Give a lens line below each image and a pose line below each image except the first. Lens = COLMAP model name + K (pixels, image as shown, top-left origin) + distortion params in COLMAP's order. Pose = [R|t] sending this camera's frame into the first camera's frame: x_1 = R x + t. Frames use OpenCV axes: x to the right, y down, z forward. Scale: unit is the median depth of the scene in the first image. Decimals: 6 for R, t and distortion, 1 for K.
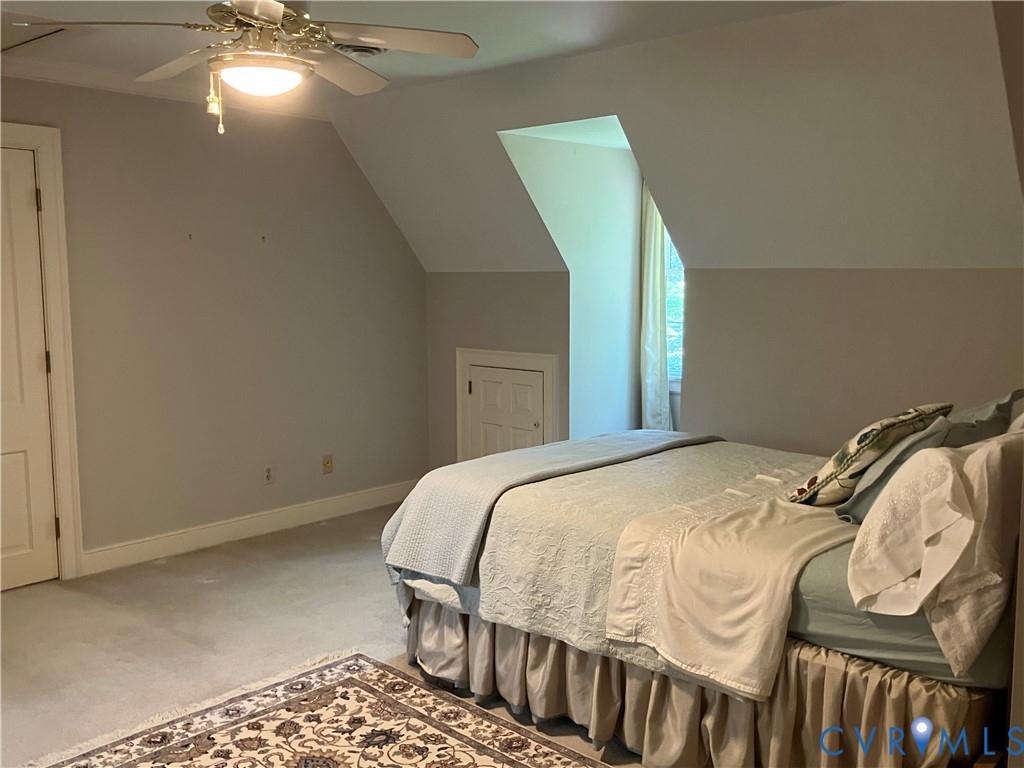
lens RADIAL K [[955.2, 0, 512.0], [0, 955.2, 384.0], [0, 0, 1]] dist [0.009538, 0.003368]
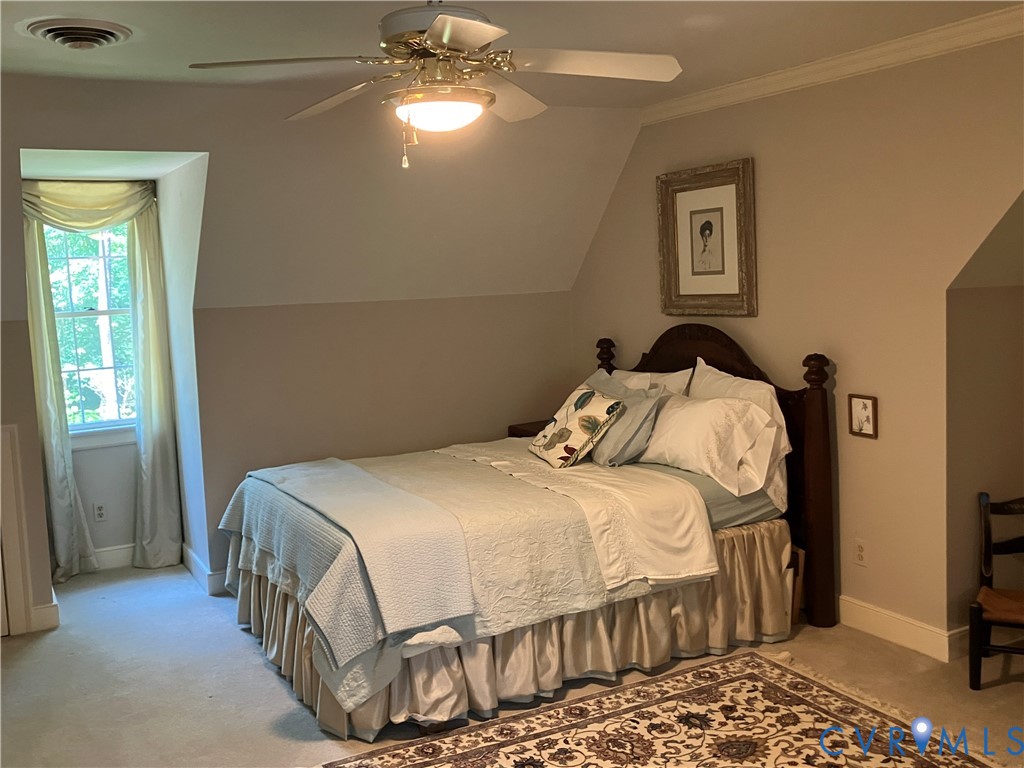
lens RADIAL K [[968.8, 0, 496.2], [0, 968.8, 371.0], [0, 0, 1]] dist [0.002423, -0.000718]
pose [[0.328824, -0.102098, 0.938856, -1.095541], [0.147401, 0.987504, 0.055762, -0.112506], [-0.932817, 0.120053, 0.339764, 0.643669]]
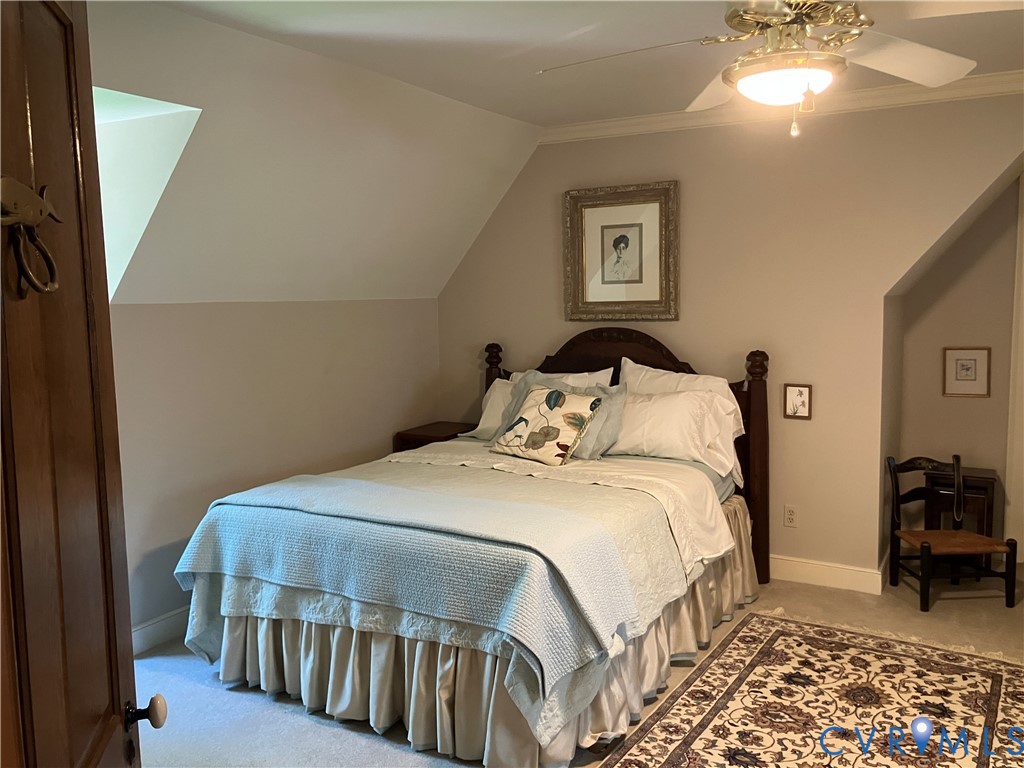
lens RADIAL K [[849.5, 0, 510.6], [0, 849.5, 375.7], [0, 0, 1]] dist [0.007326, 0.008504]
pose [[-0.192917, -0.089105, 0.977161, -0.957046], [0.128280, 0.985030, 0.115149, -0.169411], [-0.972793, 0.147565, -0.178599, 1.366168]]
